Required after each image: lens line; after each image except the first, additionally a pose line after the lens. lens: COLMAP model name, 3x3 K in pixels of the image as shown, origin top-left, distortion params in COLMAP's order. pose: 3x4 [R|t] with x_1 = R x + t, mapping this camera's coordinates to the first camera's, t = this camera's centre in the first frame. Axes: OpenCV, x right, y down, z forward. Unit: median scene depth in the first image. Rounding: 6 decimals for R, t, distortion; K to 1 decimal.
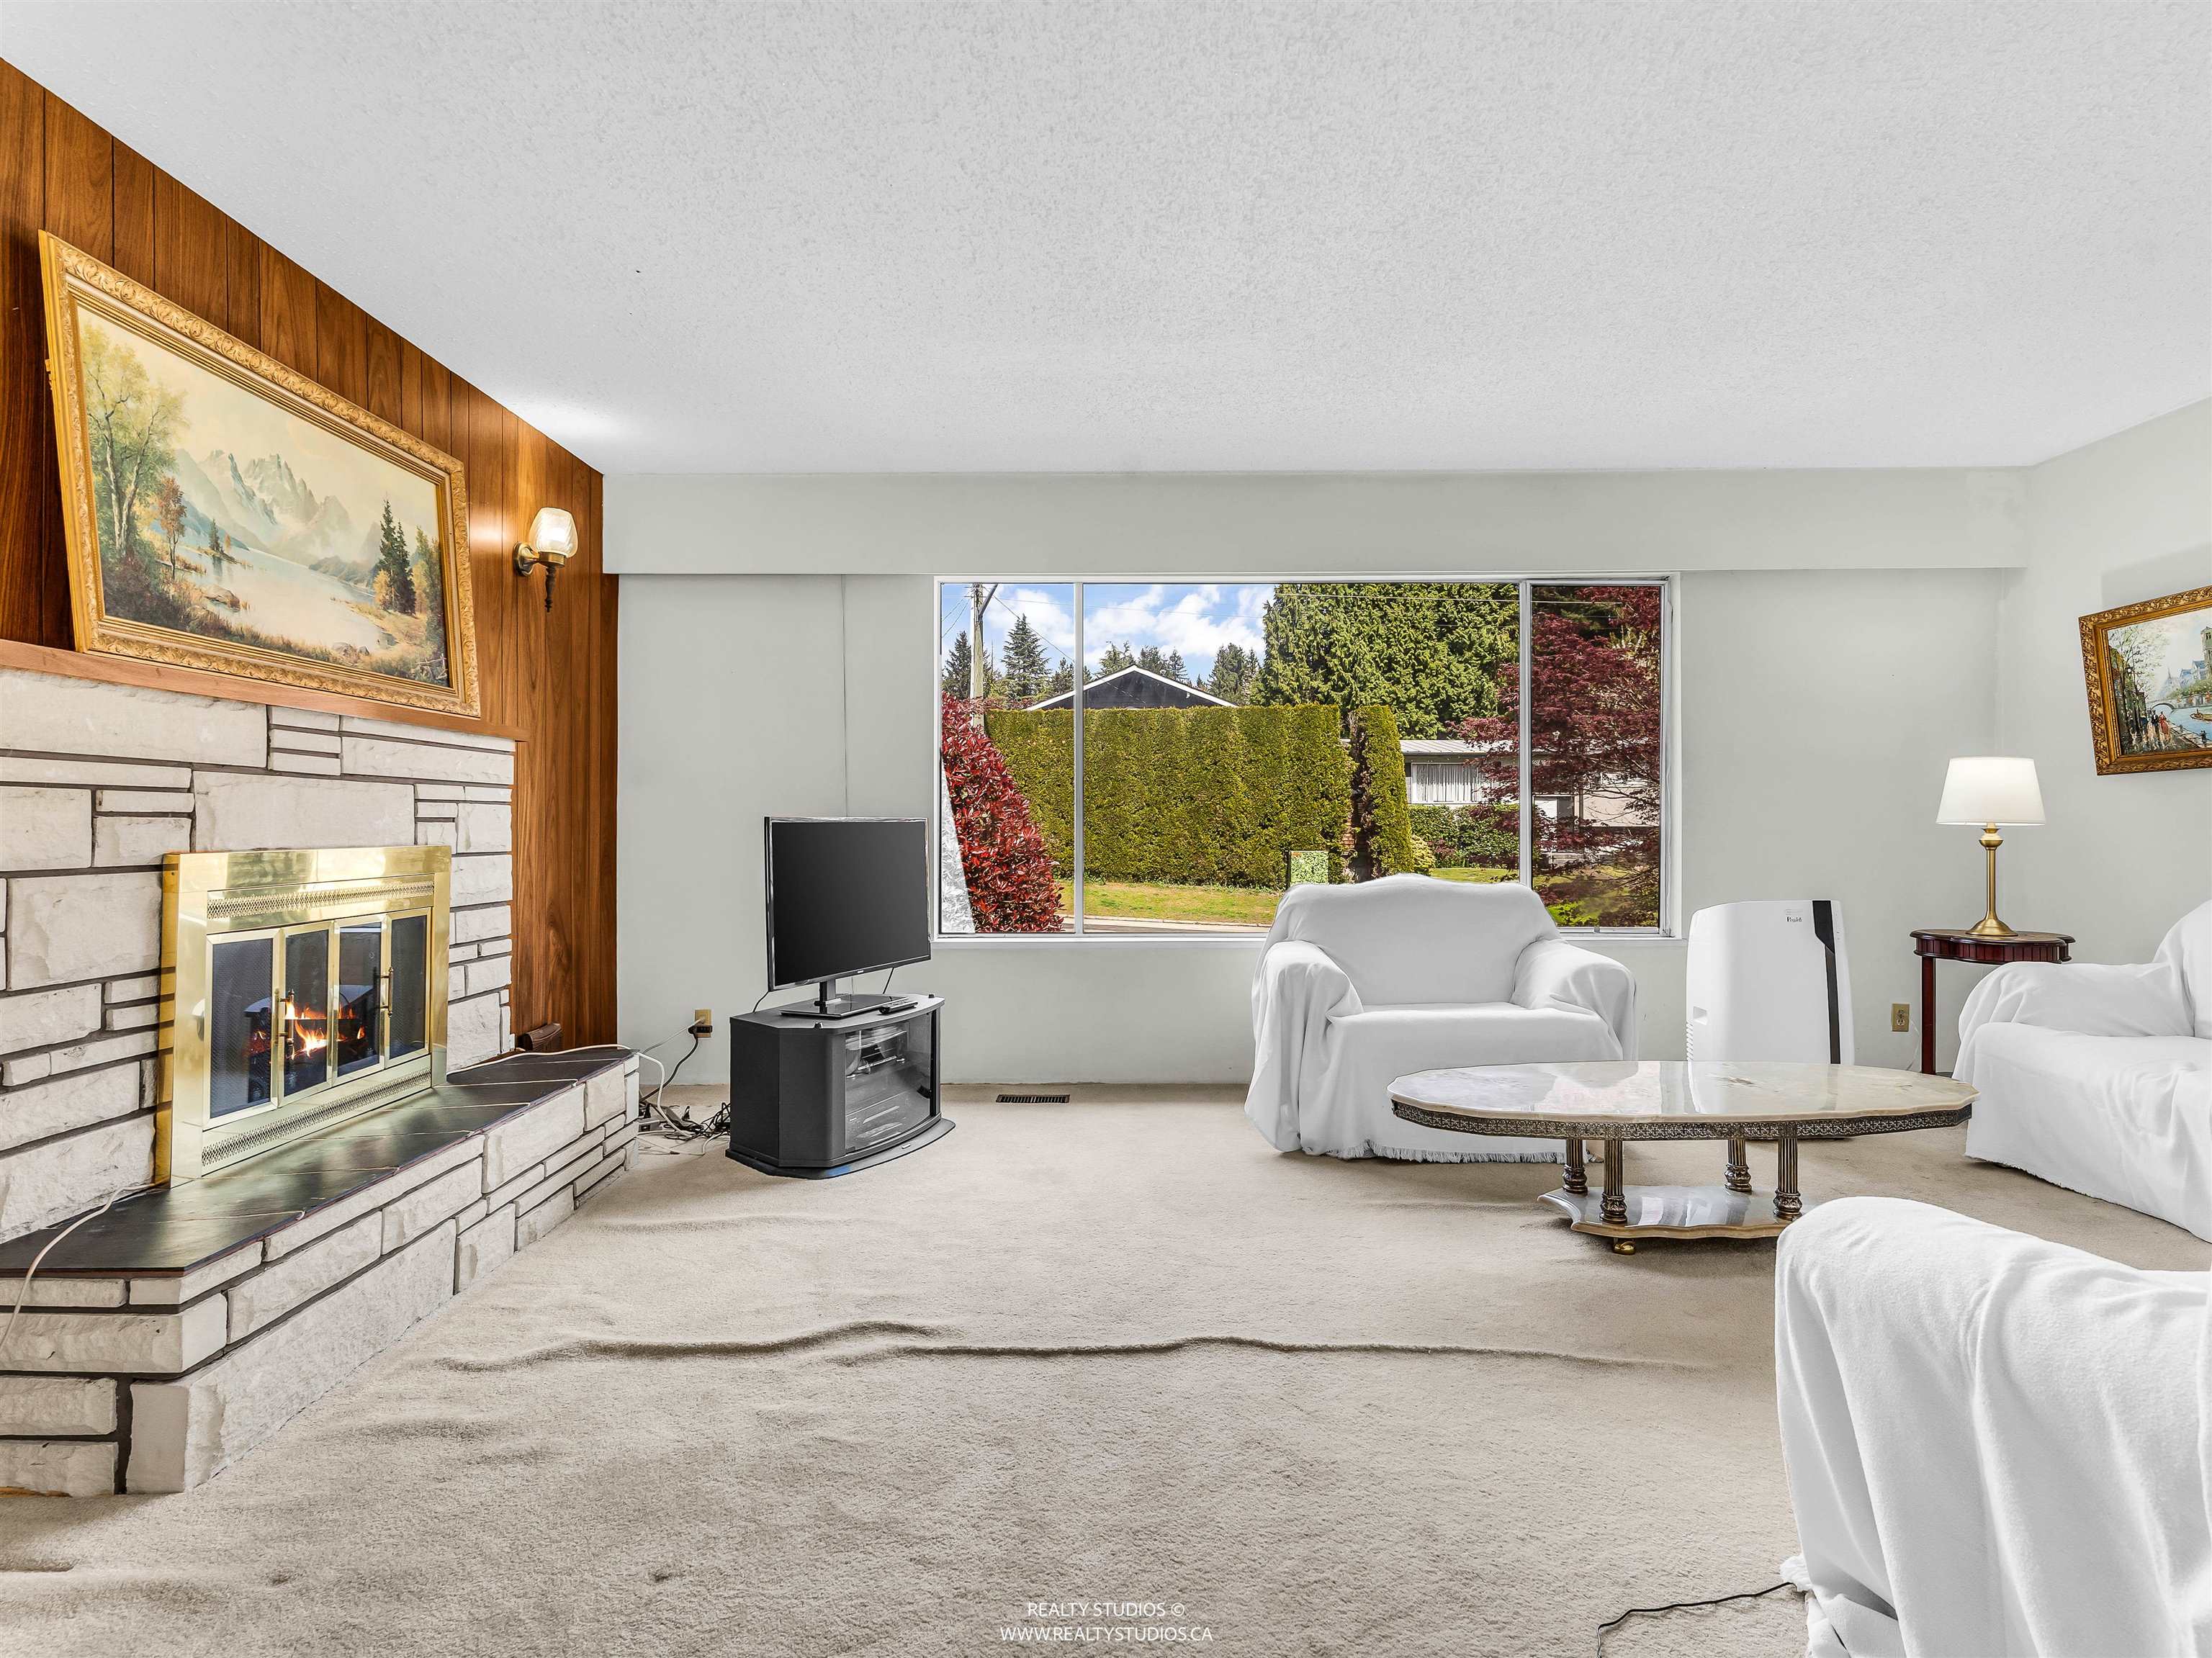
lens RADIAL K [[1213.8, 0, 1106.9], [0, 1213.8, 798.7], [0, 0, 1]] dist [-0.002801, -0.001647]
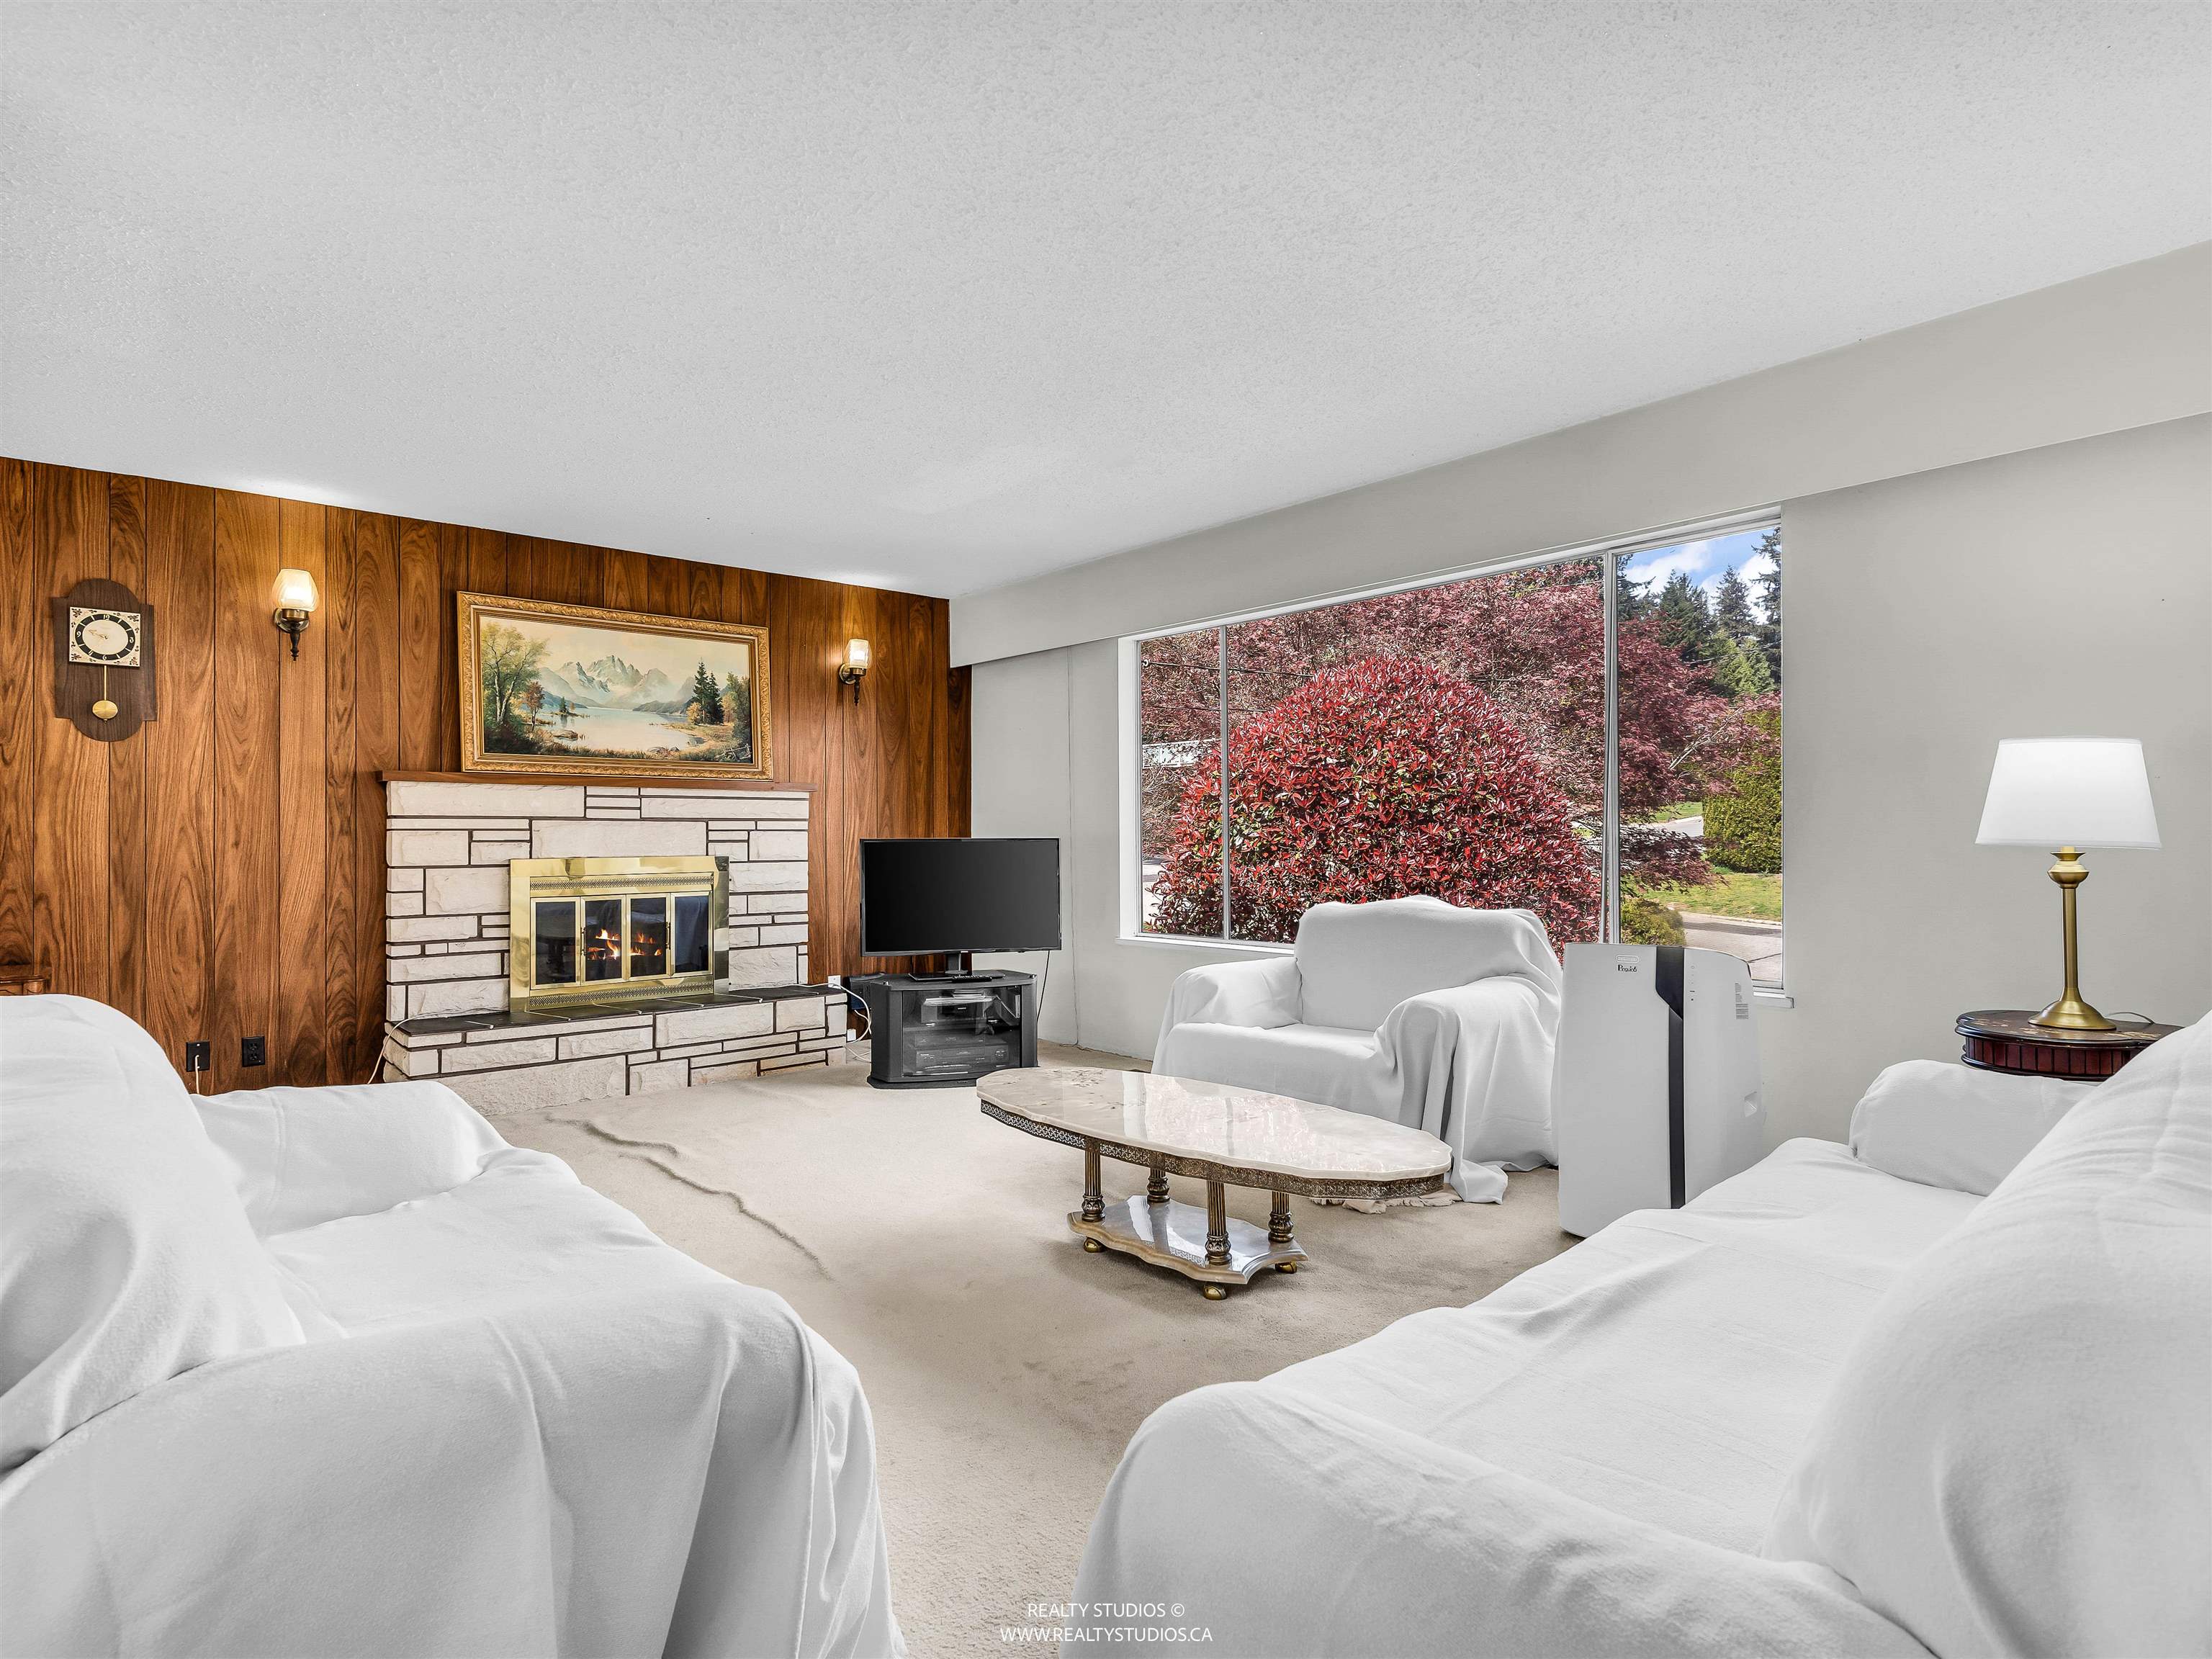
lens RADIAL K [[1213.9, 0, 1106.9], [0, 1213.9, 799.2], [0, 0, 1]] dist [-0.002801, -0.001647]
pose [[0.648542, -0.025142, -0.760763, 1.348471], [0.020164, 0.999671, -0.015849, -0.005107], [0.760912, -0.005062, 0.648836, 0.342824]]
